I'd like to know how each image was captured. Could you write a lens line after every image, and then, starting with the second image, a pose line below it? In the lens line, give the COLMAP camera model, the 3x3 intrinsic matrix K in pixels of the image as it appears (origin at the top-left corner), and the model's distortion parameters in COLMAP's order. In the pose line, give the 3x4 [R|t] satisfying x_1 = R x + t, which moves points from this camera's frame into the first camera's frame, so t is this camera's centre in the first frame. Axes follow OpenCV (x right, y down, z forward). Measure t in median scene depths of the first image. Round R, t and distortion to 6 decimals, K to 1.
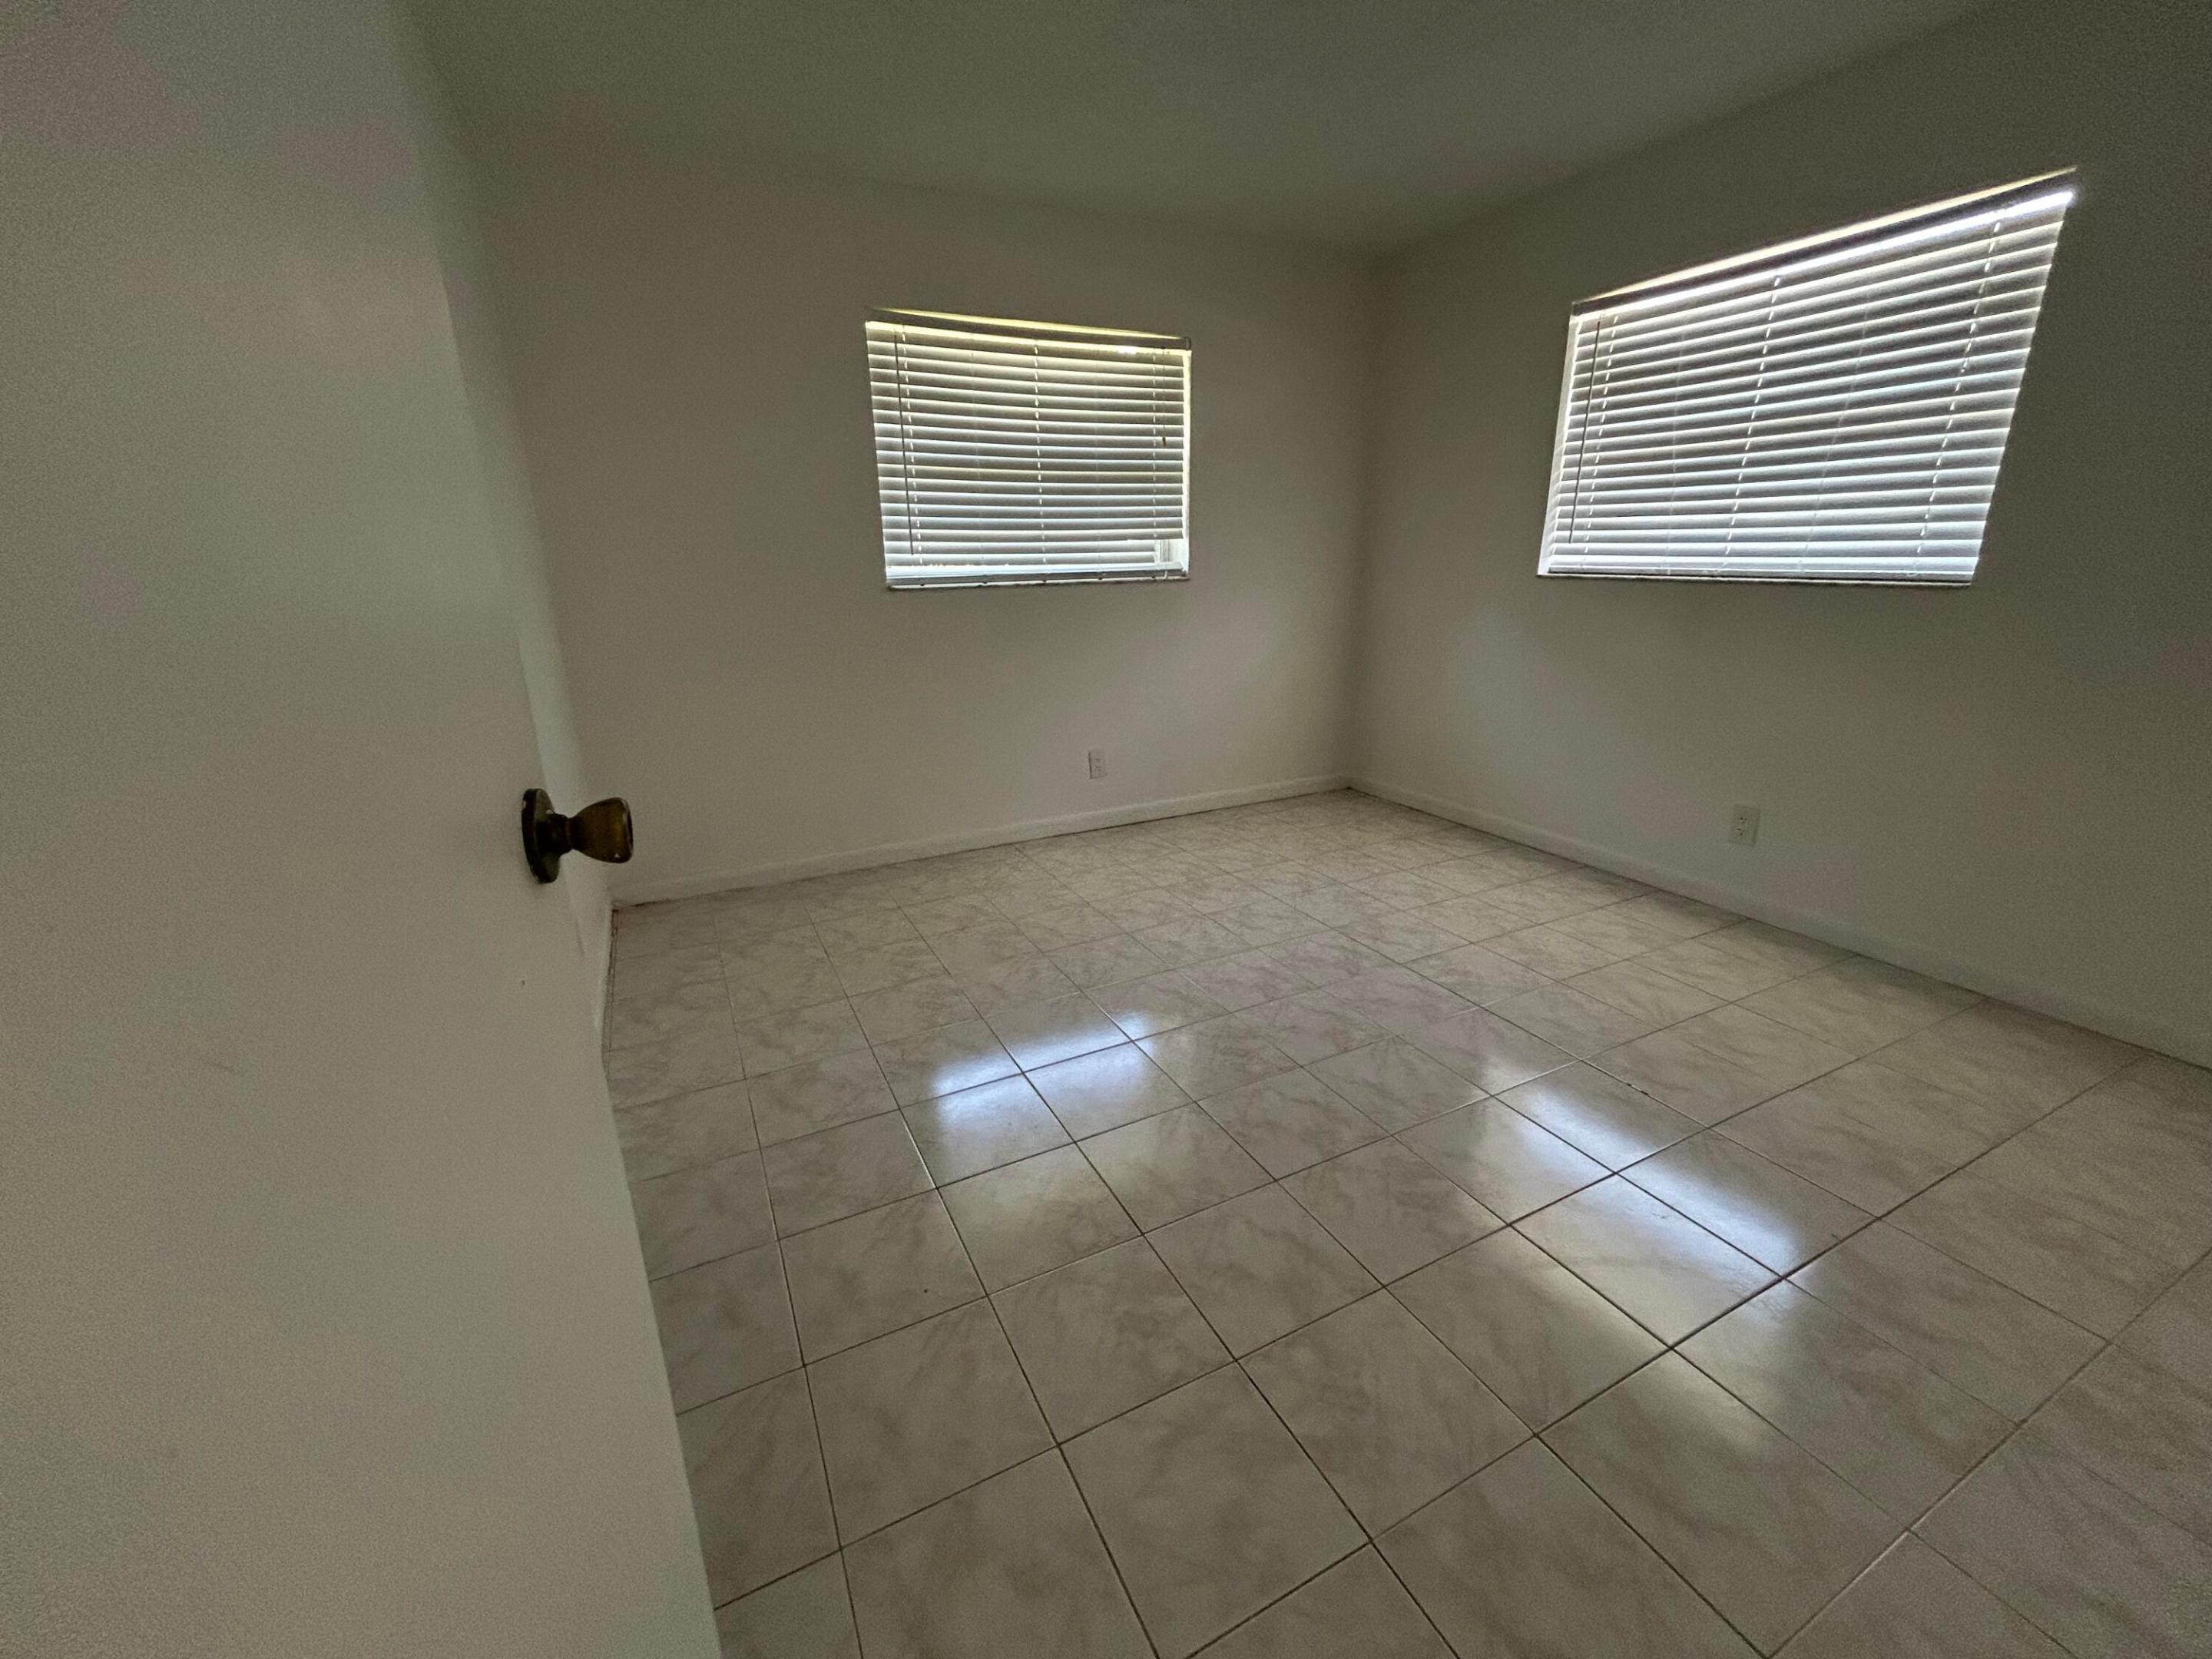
lens RADIAL K [[900.3, 0, 1104.7], [0, 900.3, 826.9], [0, 0, 1]] dist [0.001682, 0.000457]
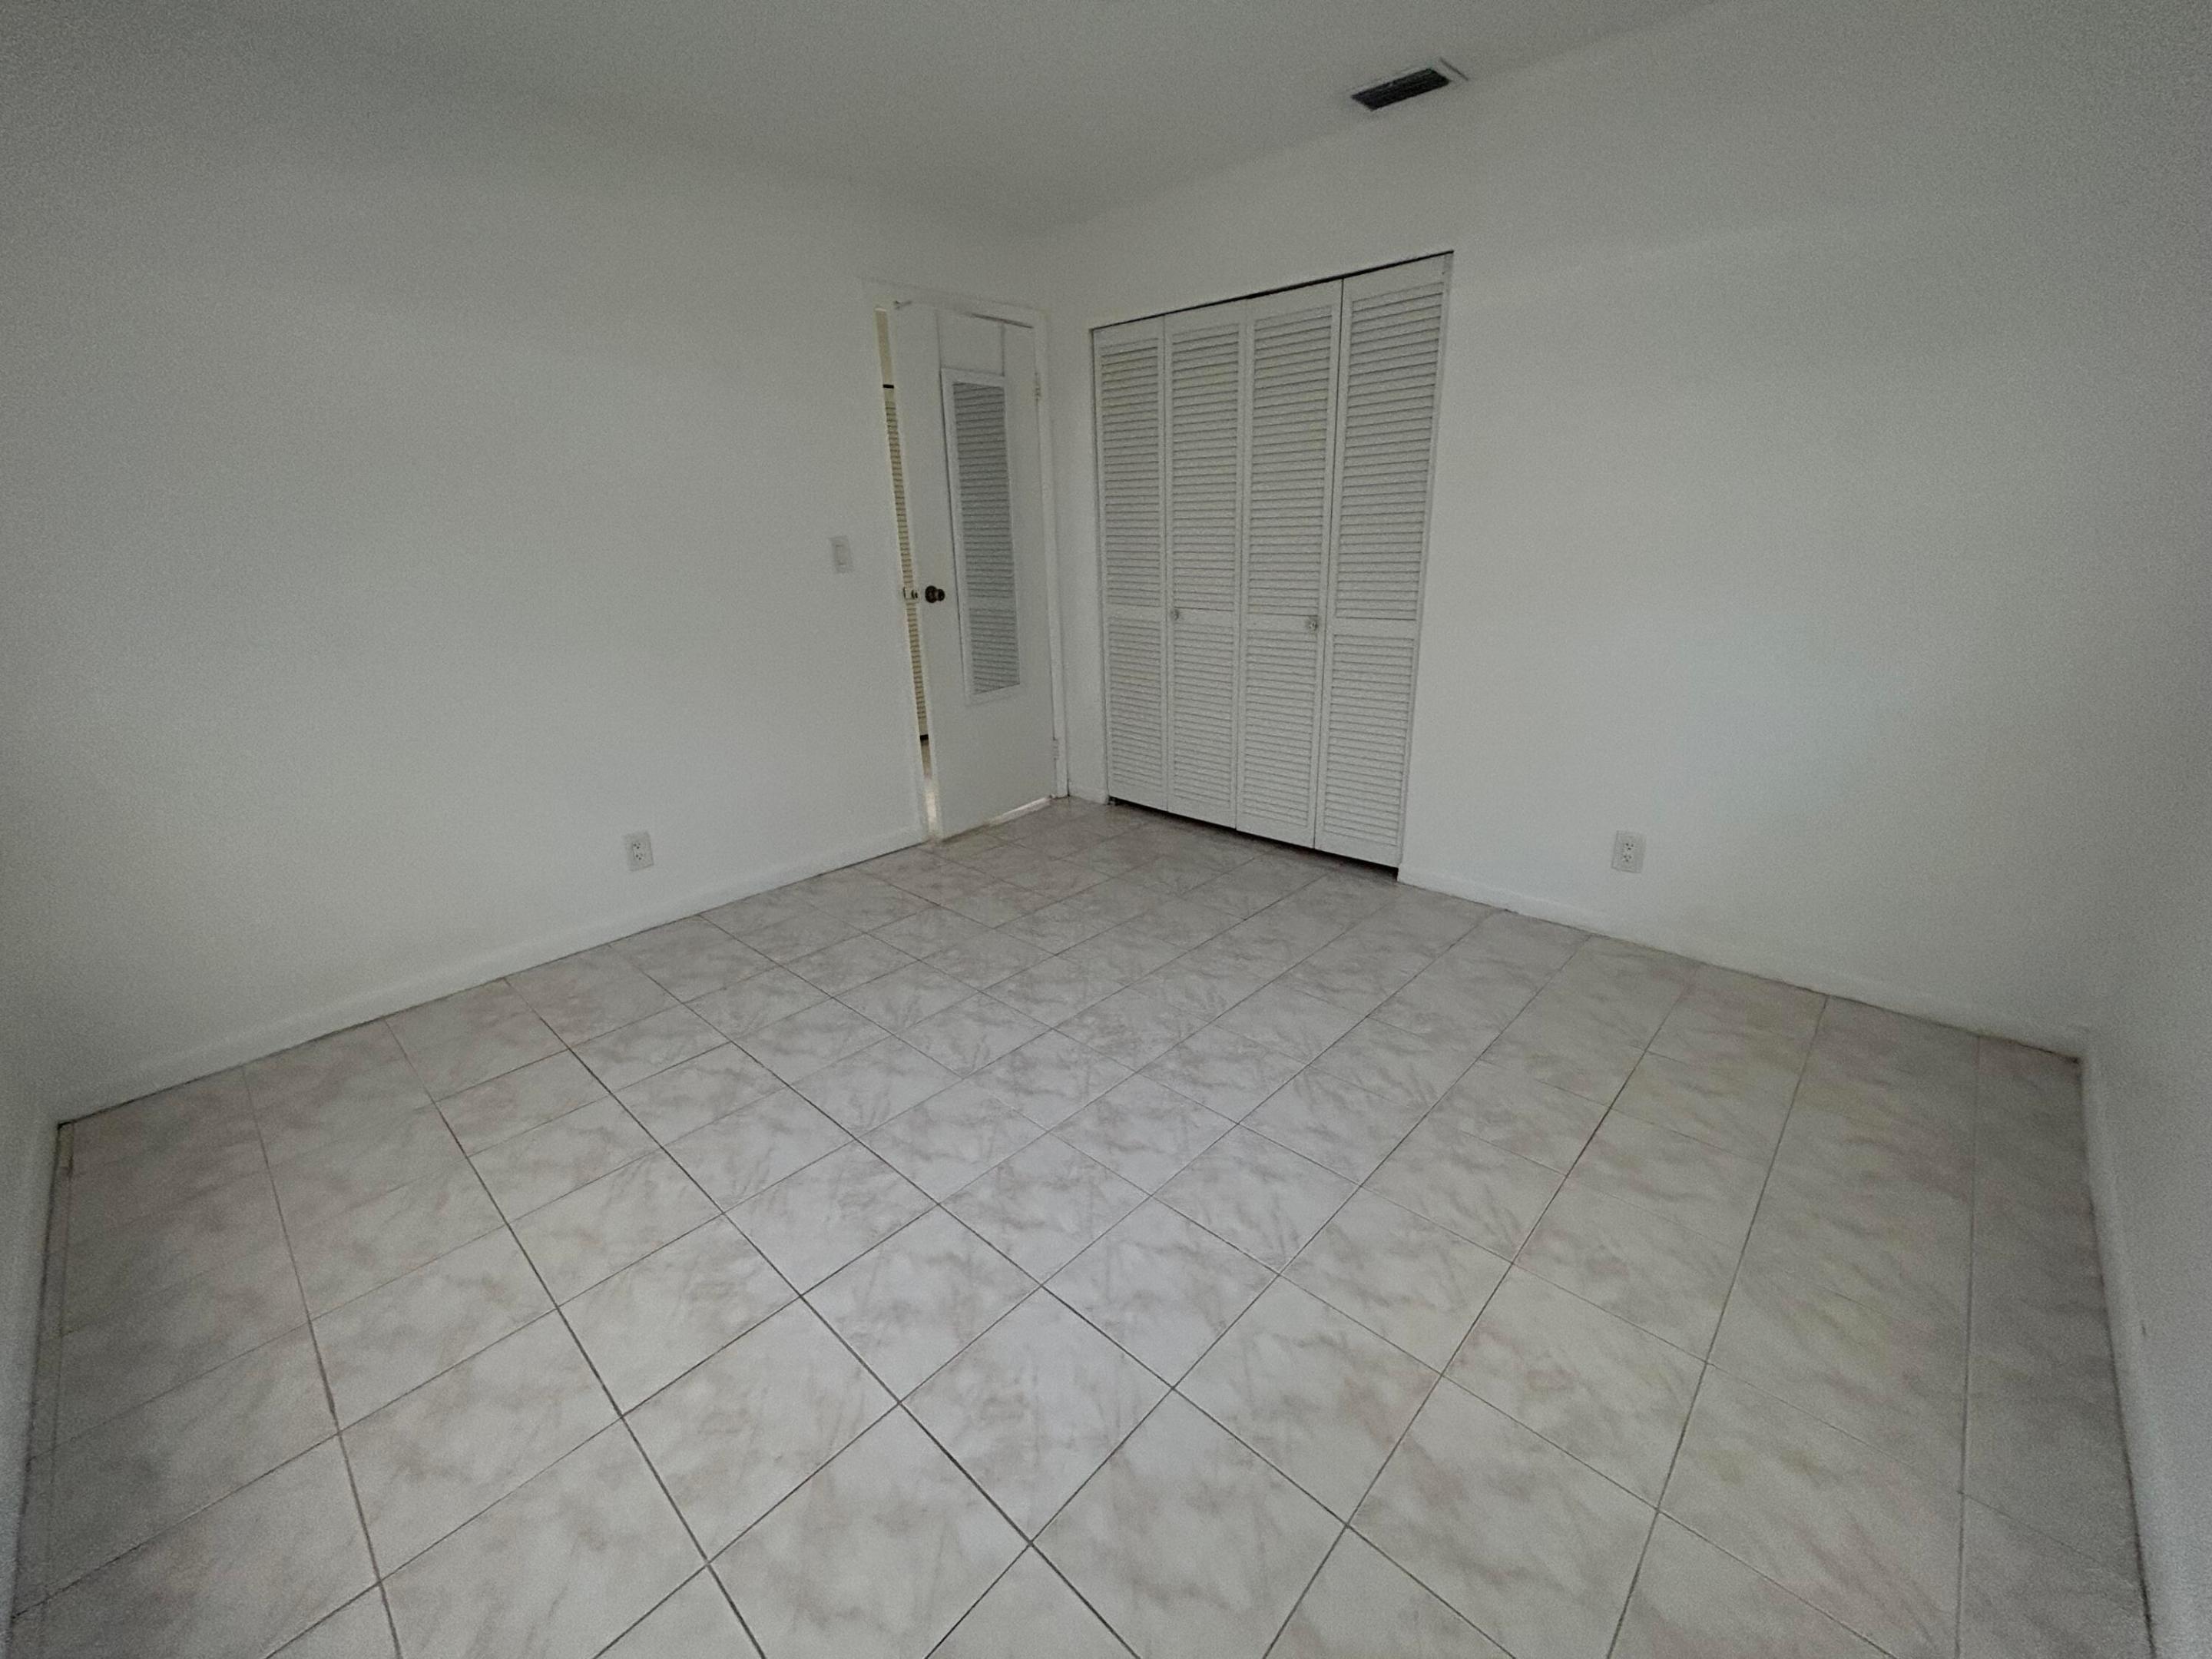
lens RADIAL K [[900.3, 0, 1104.7], [0, 900.3, 826.9], [0, 0, 1]] dist [0.001682, 0.000457]
pose [[-0.936301, 0.157954, -0.313672, 0.388124], [-0.058822, 0.810000, 0.583472, -0.488820], [0.346236, 0.564757, -0.749113, 1.425971]]
